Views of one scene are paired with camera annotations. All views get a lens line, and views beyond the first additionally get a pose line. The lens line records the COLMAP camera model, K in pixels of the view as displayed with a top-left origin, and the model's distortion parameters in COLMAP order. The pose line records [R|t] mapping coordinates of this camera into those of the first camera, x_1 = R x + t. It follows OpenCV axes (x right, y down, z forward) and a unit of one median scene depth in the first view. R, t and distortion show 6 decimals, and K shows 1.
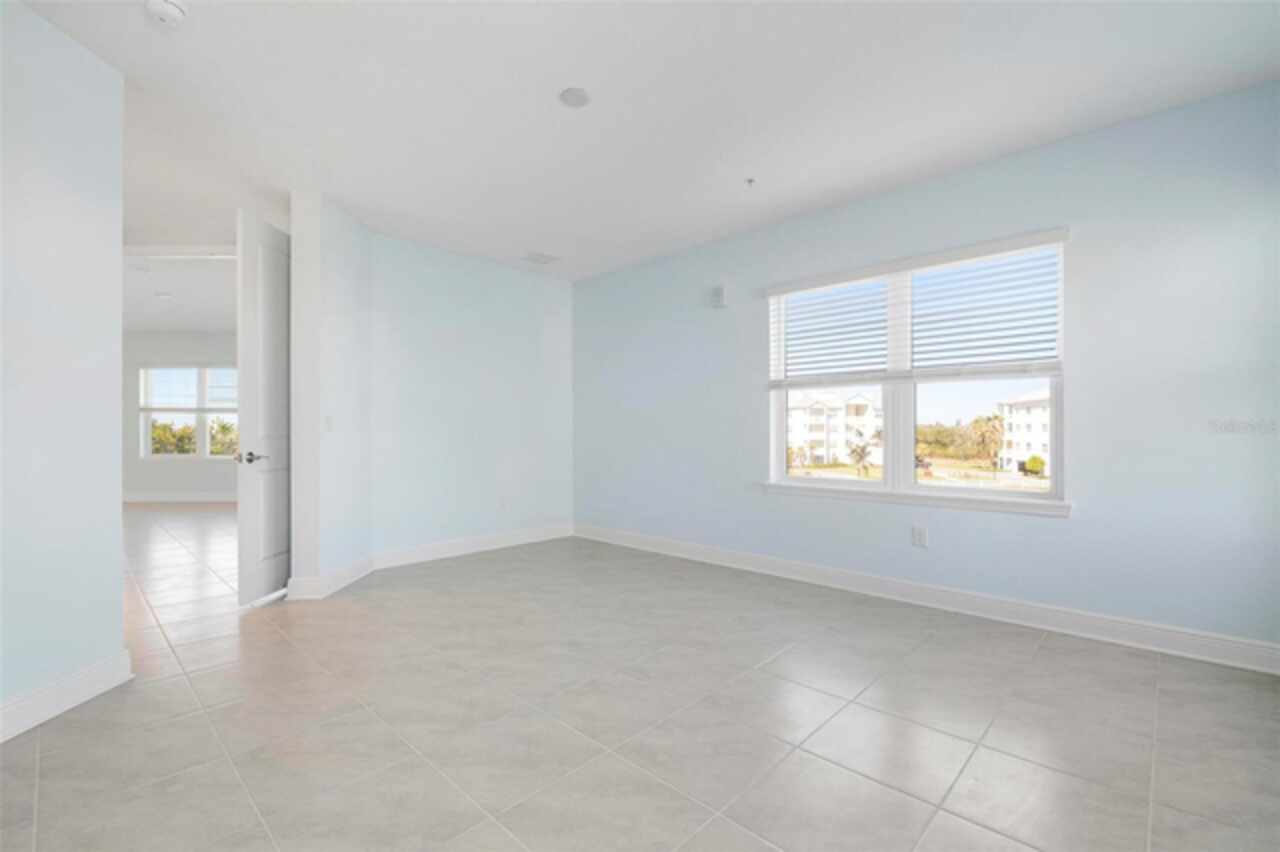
lens RADIAL K [[551.0, 0, 640.1], [0, 551.0, 432.5], [0, 0, 1]] dist [-0.000632, -0.000252]
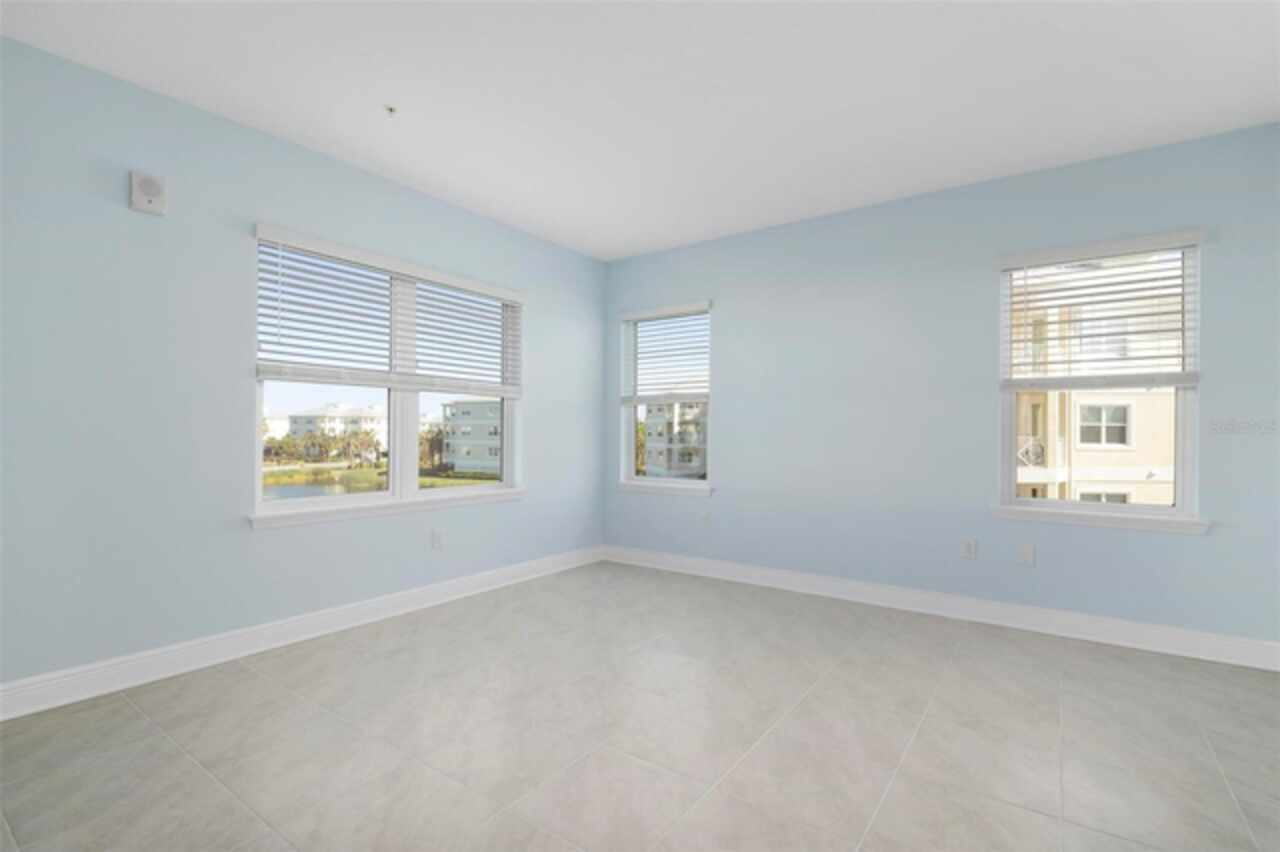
lens RADIAL K [[597.3, 0, 640.0], [0, 597.3, 426.0], [0, 0, 1]] dist [-0.004272, -0.000603]
pose [[-0.130515, 0.013180, 0.991359, -0.625525], [-0.001522, 0.999908, -0.013494, -0.007844], [-0.991445, -0.003270, -0.130483, 0.727895]]
